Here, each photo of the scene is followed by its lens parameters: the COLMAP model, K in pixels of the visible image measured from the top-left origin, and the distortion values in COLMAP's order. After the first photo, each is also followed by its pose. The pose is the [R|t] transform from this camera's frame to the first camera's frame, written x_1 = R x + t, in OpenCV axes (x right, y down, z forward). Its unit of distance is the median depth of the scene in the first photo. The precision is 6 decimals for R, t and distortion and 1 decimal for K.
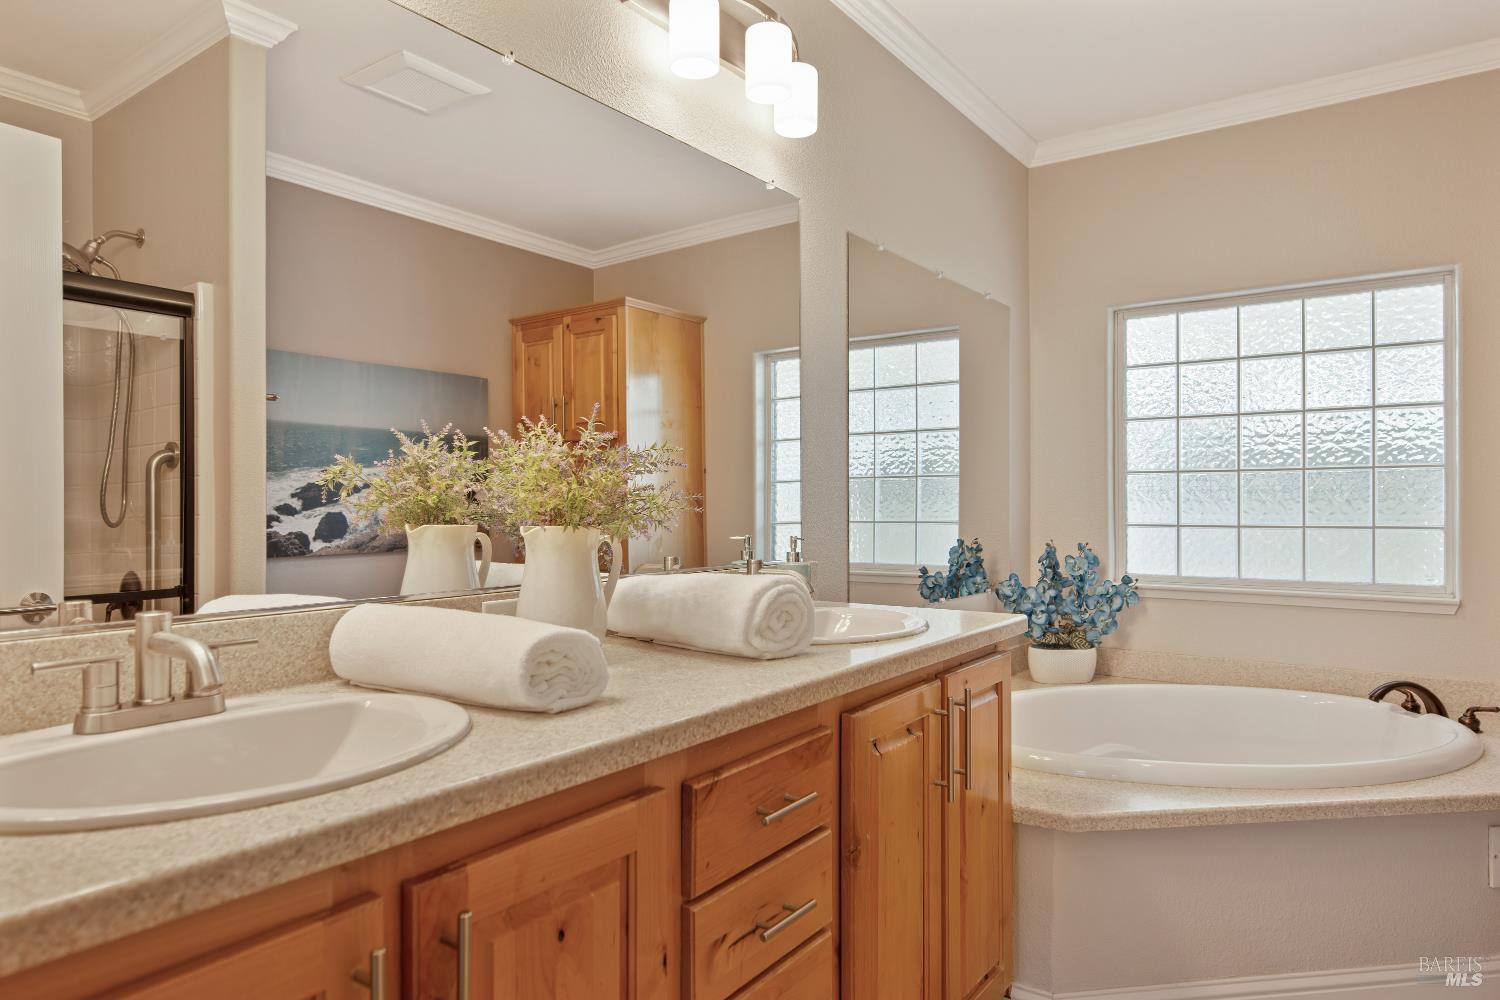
lens RADIAL K [[926.9, 0, 745.6], [0, 926.9, 515.7], [0, 0, 1]] dist [-0.000517, 0.001277]
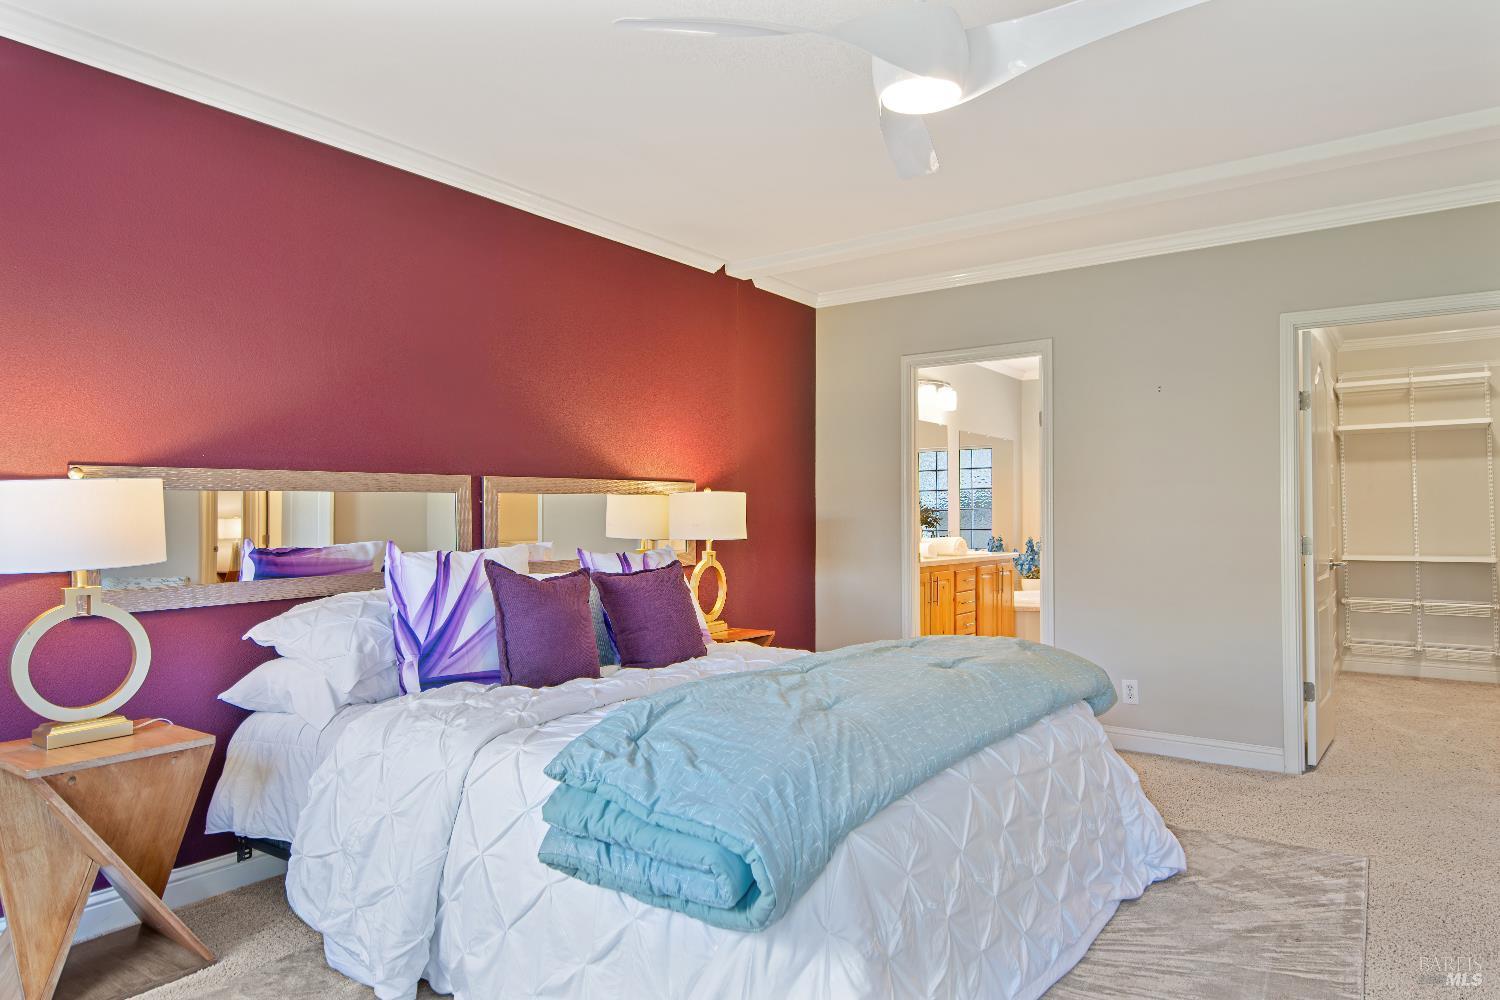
lens RADIAL K [[926.9, 0, 745.6], [0, 926.9, 515.7], [0, 0, 1]] dist [-0.000517, 0.001277]
pose [[0.999973, -0.002036, -0.007108, -0.411735], [0.001930, 0.999889, -0.014794, 0.008138], [0.007137, 0.014780, 0.999865, -1.476093]]
